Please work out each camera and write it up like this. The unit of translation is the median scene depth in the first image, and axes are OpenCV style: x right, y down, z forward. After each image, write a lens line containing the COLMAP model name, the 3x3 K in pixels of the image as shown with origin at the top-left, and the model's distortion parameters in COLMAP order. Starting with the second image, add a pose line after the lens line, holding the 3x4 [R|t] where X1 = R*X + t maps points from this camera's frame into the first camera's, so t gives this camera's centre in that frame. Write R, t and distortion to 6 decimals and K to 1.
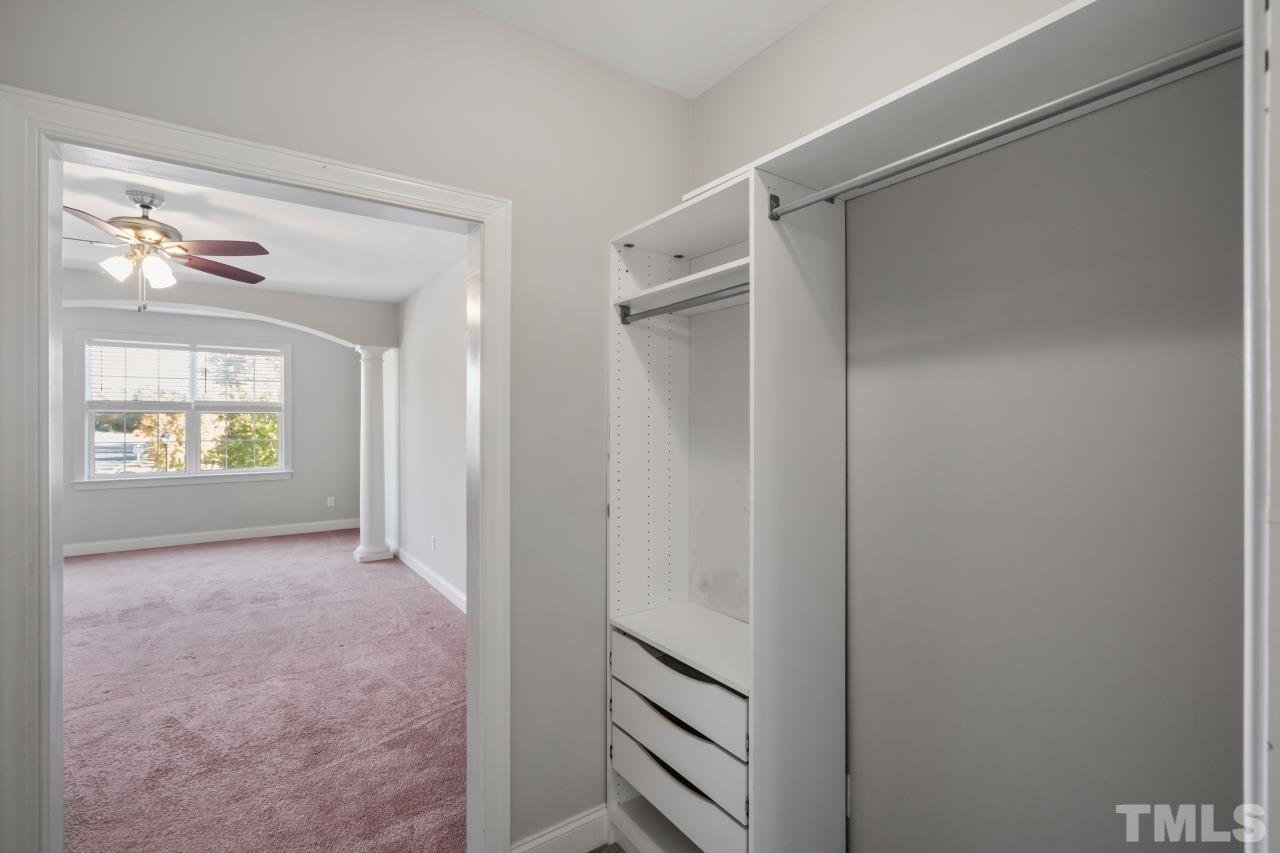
lens RADIAL K [[581.0, 0, 641.6], [0, 581.0, 417.5], [0, 0, 1]] dist [0.004118, 0.000647]
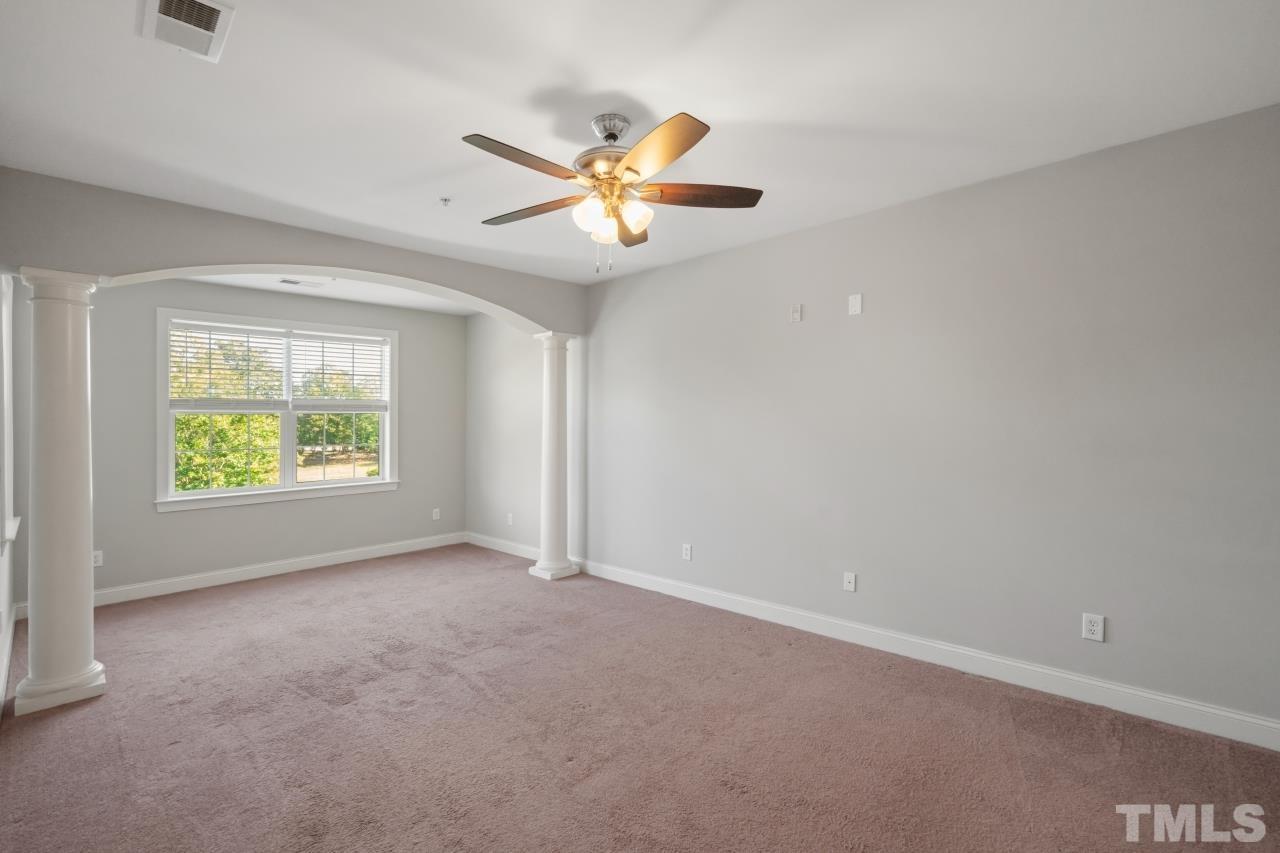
lens RADIAL K [[581.0, 0, 641.6], [0, 581.0, 417.5], [0, 0, 1]] dist [0.004118, 0.000647]
pose [[0.981724, -0.012539, 0.189897, -0.495716], [0.014100, 0.999877, -0.006872, 0.012591], [-0.189788, 0.009424, 0.981780, 0.114326]]
